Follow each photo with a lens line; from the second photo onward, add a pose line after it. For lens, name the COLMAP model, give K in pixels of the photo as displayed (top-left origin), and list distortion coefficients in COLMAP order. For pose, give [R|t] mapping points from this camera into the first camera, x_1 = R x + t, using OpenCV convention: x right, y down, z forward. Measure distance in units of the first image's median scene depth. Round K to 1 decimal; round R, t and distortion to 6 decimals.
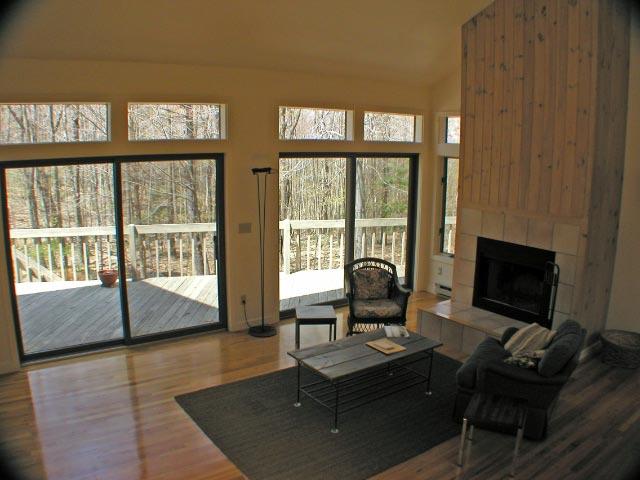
lens RADIAL K [[535.8, 0, 320.0], [0, 535.8, 240.0], [0, 0, 1]] dist [-0.276303, 0.130642]
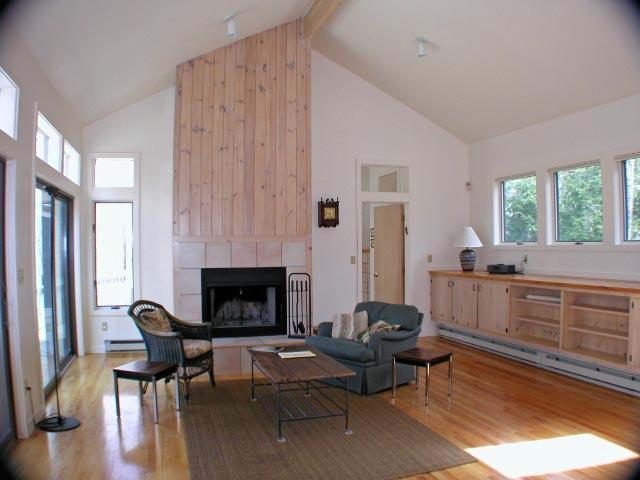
lens RADIAL K [[535.8, 0, 320.0], [0, 535.8, 240.0], [0, 0, 1]] dist [-0.276303, 0.130642]
pose [[0.330096, -0.018164, 0.943773, -0.659266], [0.190003, 0.980630, -0.047582, 0.035363], [-0.924627, 0.195027, 0.327153, 0.481517]]
